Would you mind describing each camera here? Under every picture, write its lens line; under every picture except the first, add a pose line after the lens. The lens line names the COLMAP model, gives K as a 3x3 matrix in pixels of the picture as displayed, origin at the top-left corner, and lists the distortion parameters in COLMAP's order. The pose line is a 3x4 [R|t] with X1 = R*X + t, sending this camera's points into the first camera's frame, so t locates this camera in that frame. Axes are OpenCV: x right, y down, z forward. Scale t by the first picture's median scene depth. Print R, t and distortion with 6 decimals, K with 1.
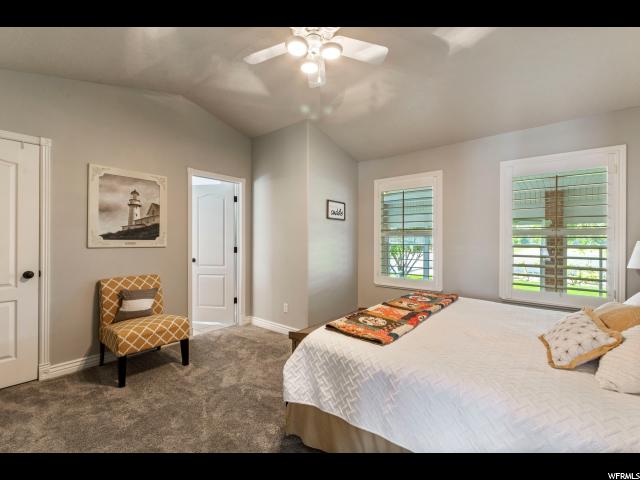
lens RADIAL K [[286.4, 0, 322.1], [0, 286.4, 240.5], [0, 0, 1]] dist [0.001983, -0.001006]
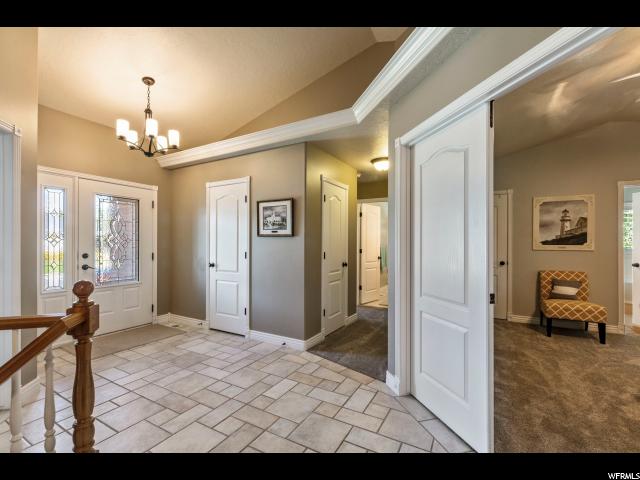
lens RADIAL K [[286.4, 0, 324.0], [0, 286.4, 242.4], [0, 0, 1]] dist [0.001983, -0.001006]
pose [[0.181373, -0.008341, -0.983379, 0.542330], [-0.003161, 0.999954, -0.009065, 0.001115], [0.983409, 0.004752, 0.181338, -0.438654]]
